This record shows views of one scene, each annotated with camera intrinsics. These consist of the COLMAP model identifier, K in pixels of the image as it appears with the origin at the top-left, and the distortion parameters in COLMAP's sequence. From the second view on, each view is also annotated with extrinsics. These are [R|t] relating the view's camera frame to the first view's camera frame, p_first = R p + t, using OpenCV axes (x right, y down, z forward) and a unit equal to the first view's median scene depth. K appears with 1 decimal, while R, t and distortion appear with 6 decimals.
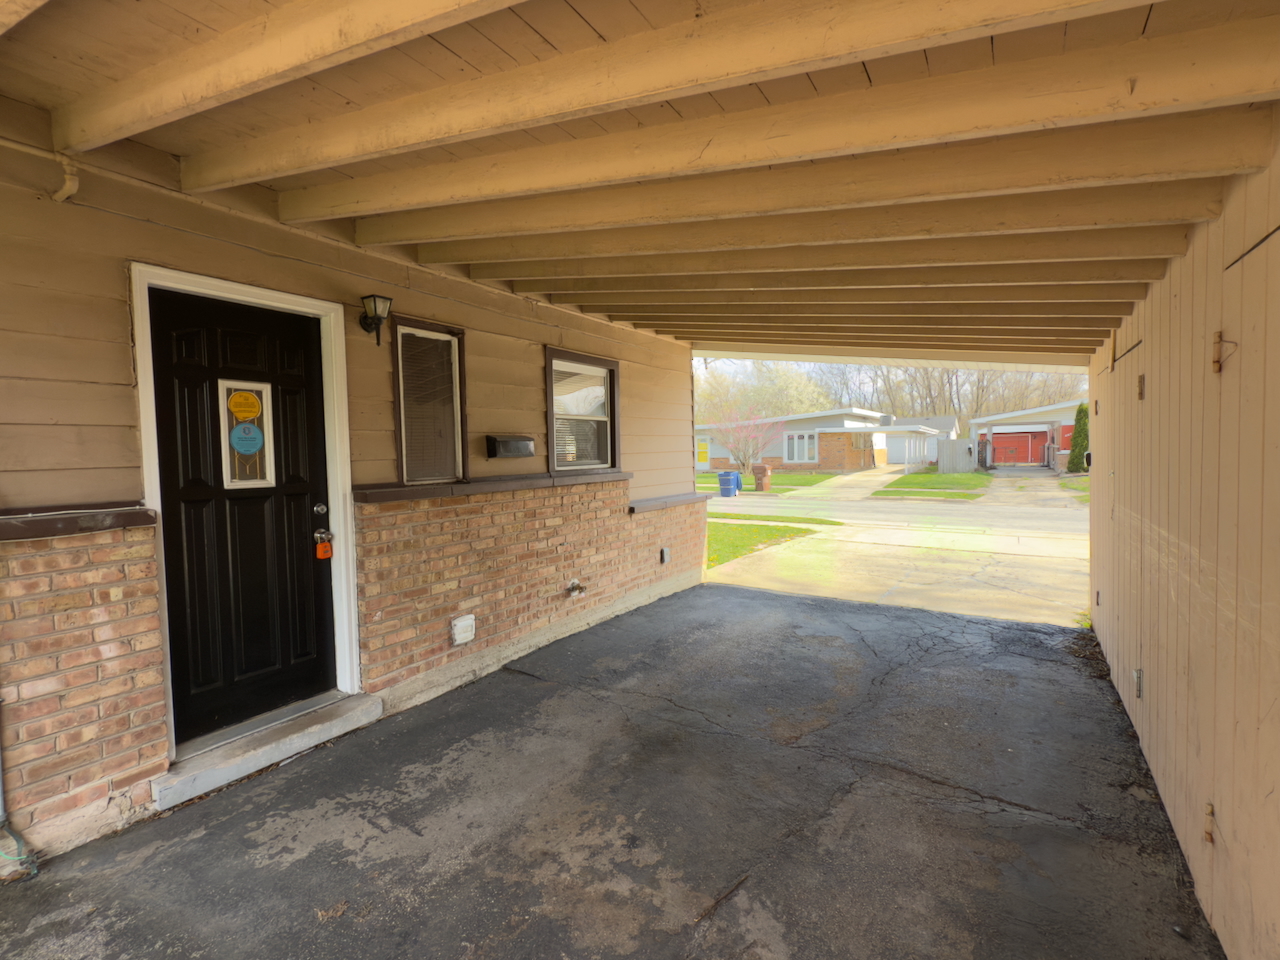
lens RADIAL K [[602.5, 0, 643.0], [0, 602.5, 474.5], [0, 0, 1]] dist [-0.001386, -0.000828]
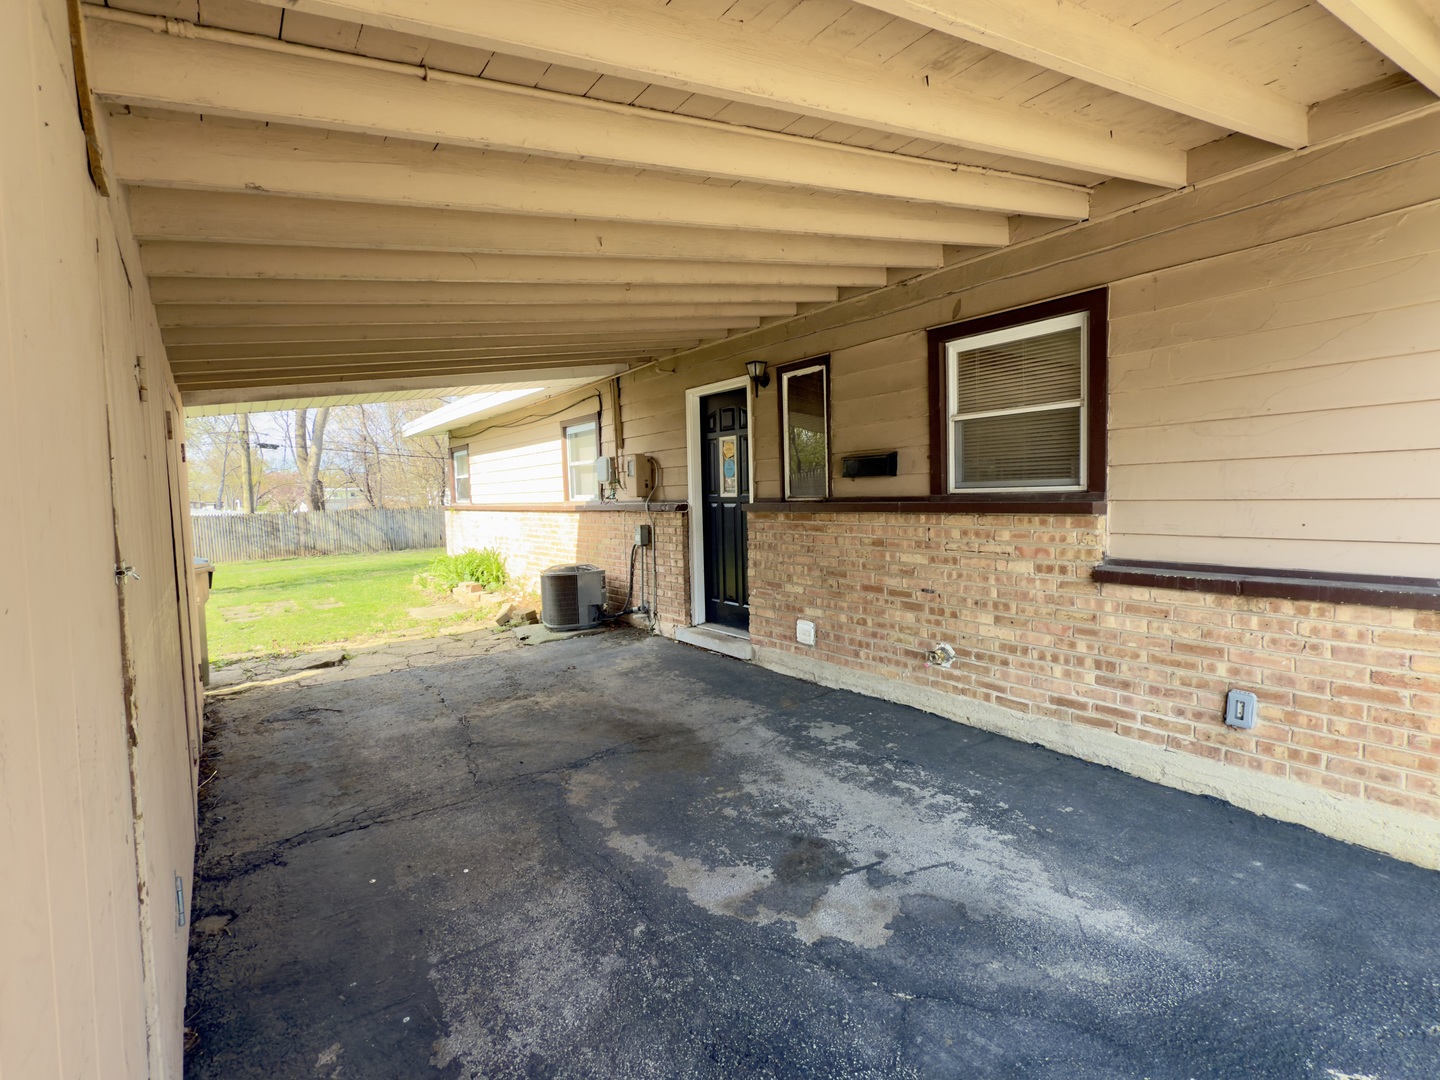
lens RADIAL K [[699.1, 0, 722.9], [0, 699.1, 534.7], [0, 0, 1]] dist [0.000916, 0.000316]
pose [[-0.372182, 0.087598, -0.924017, 0.922170], [-0.001335, 0.995485, 0.094911, -0.045578], [0.928159, 0.036557, -0.370385, 1.297415]]
